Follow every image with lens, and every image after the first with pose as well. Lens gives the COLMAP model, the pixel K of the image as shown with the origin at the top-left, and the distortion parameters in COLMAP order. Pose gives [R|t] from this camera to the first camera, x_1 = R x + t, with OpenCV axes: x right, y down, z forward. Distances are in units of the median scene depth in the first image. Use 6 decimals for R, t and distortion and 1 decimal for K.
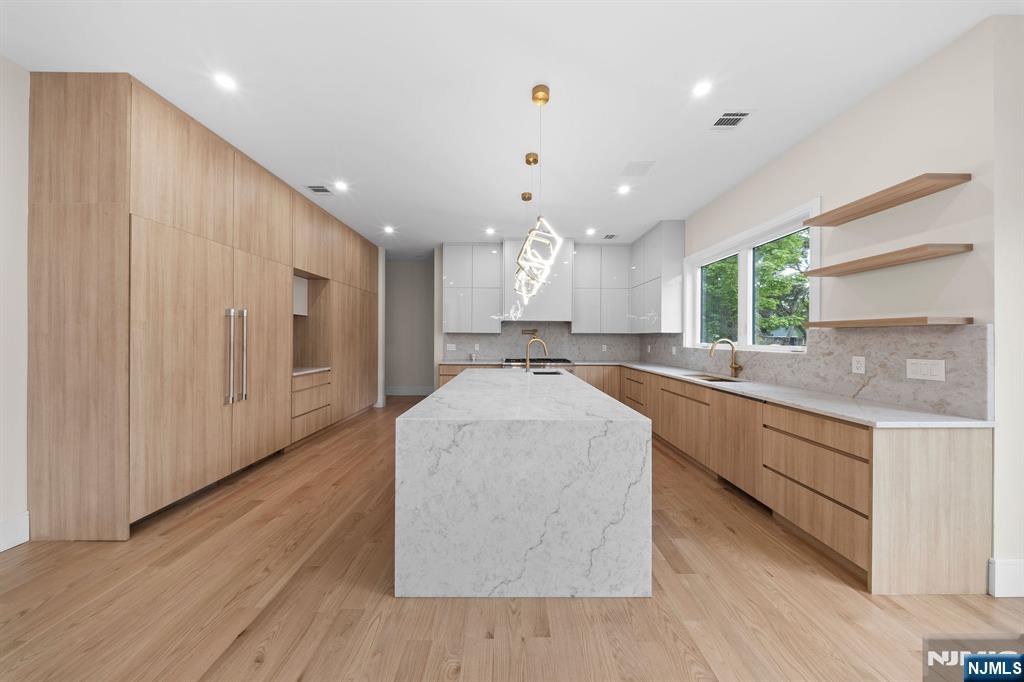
lens RADIAL K [[311.8, 0, 507.1], [0, 311.8, 337.1], [0, 0, 1]] dist [-0.000765, -0.000096]
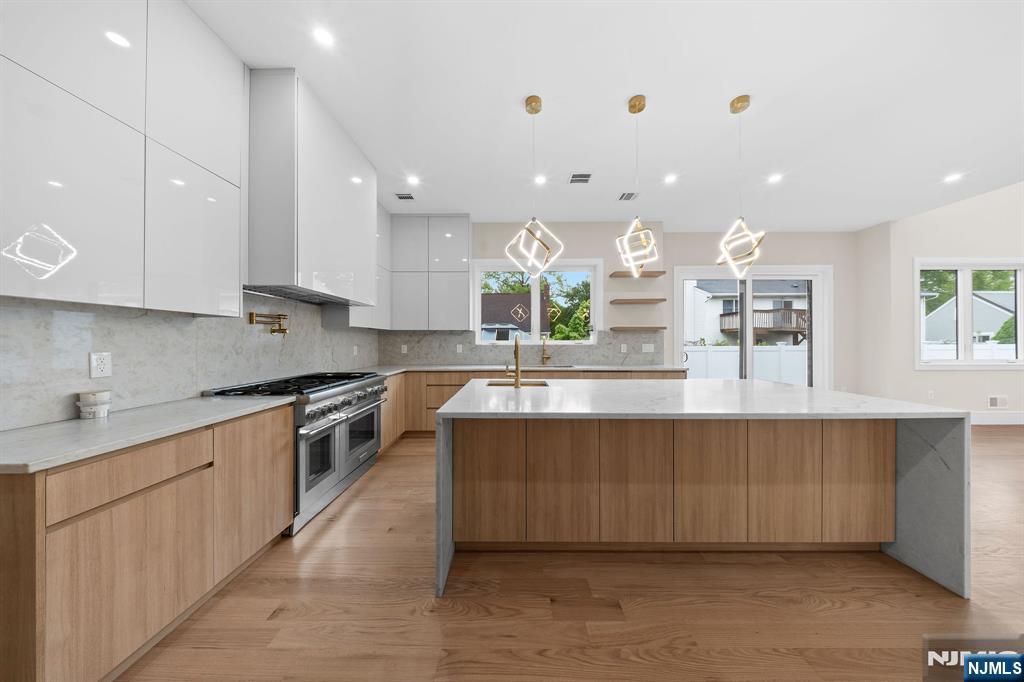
lens RADIAL K [[299.3, 0, 516.4], [0, 299.3, 345.7], [0, 0, 1]] dist [0.000002, -0.000009]
pose [[-0.004123, -0.017408, 0.999840, -0.573683], [0.000910, 0.999848, 0.017412, 0.023819], [-0.999991, 0.000982, -0.004107, 1.142271]]
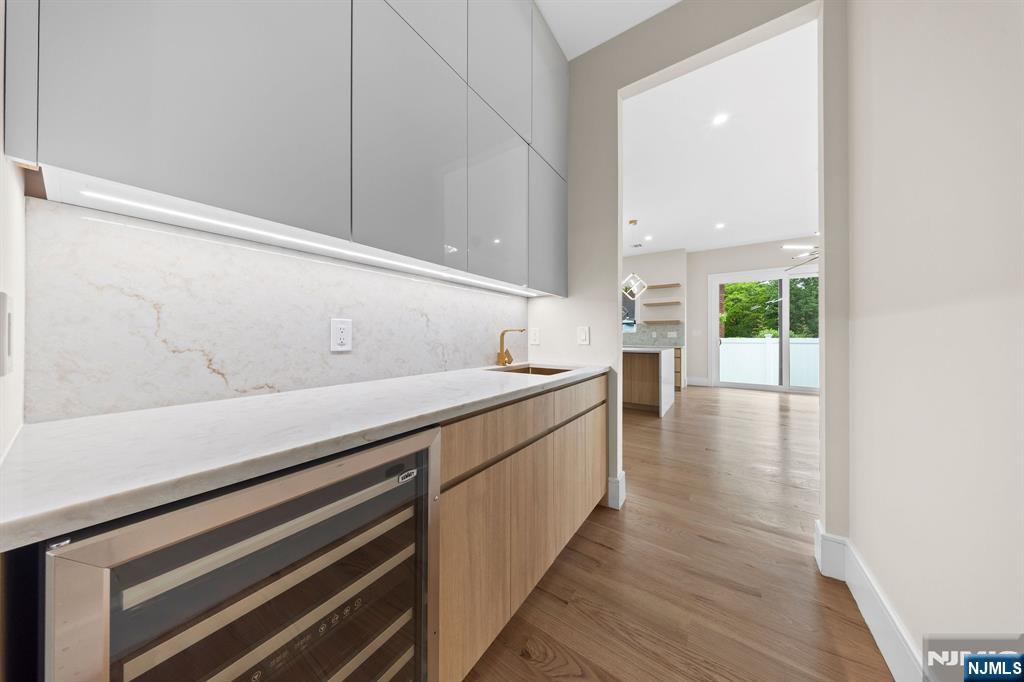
lens RADIAL K [[311.8, 0, 507.1], [0, 311.8, 337.1], [0, 0, 1]] dist [-0.000765, -0.000096]
pose [[0.570943, -0.002171, 0.820987, -1.557527], [-0.000884, 0.999994, 0.003259, 0.068442], [-0.820989, -0.002586, 0.570938, 0.275054]]
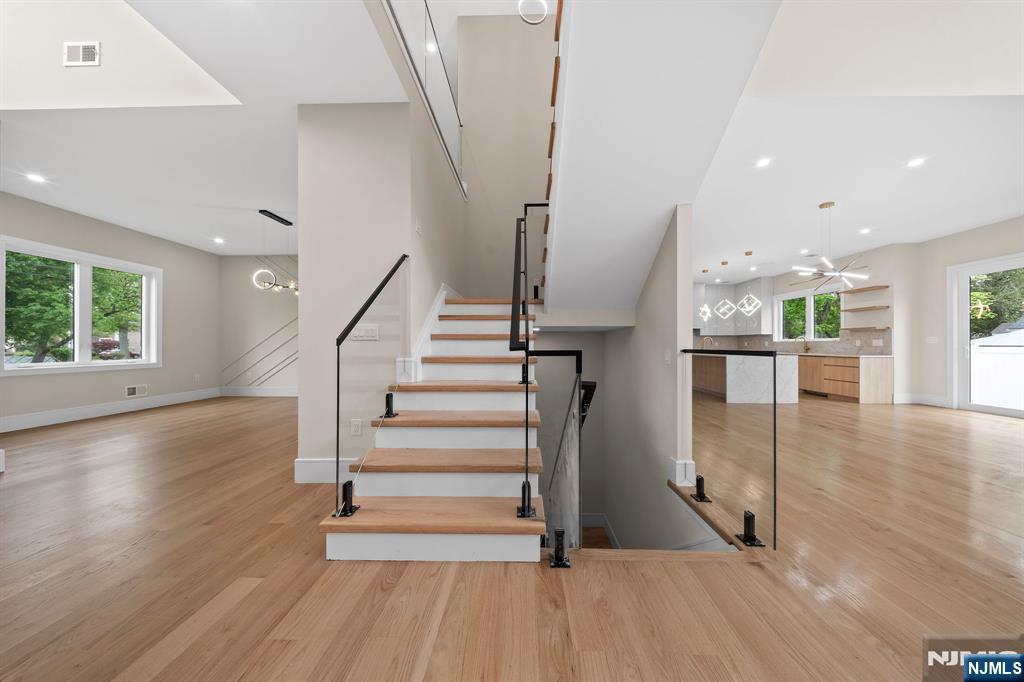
lens RADIAL K [[314.6, 0, 515.0], [0, 314.6, 345.1], [0, 0, 1]] dist [-0.000509, -0.000047]
pose [[0.999744, -0.004894, -0.022093, -1.334040], [0.004898, 0.999988, 0.000141, 0.061186], [0.022092, -0.000250, 0.999756, -1.331074]]
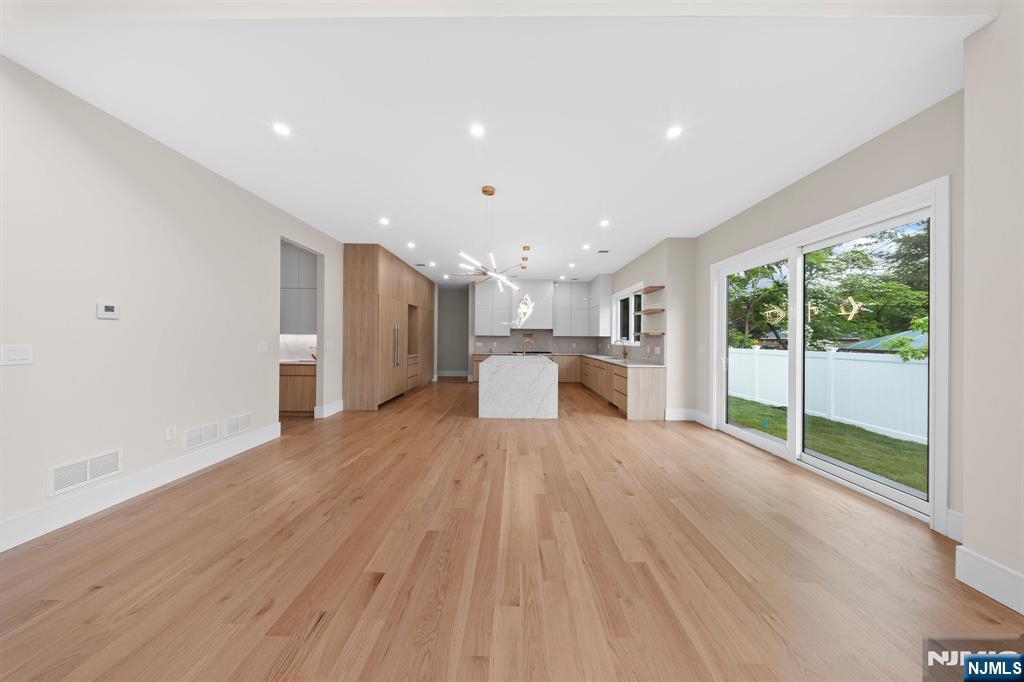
lens RADIAL K [[311.8, 0, 507.1], [0, 311.8, 337.1], [0, 0, 1]] dist [-0.000765, -0.000096]
pose [[0.999746, 0.003222, -0.022290, 0.003170], [-0.003284, 0.999991, -0.002759, -0.003669], [0.022281, 0.002831, 0.999748, -1.073831]]
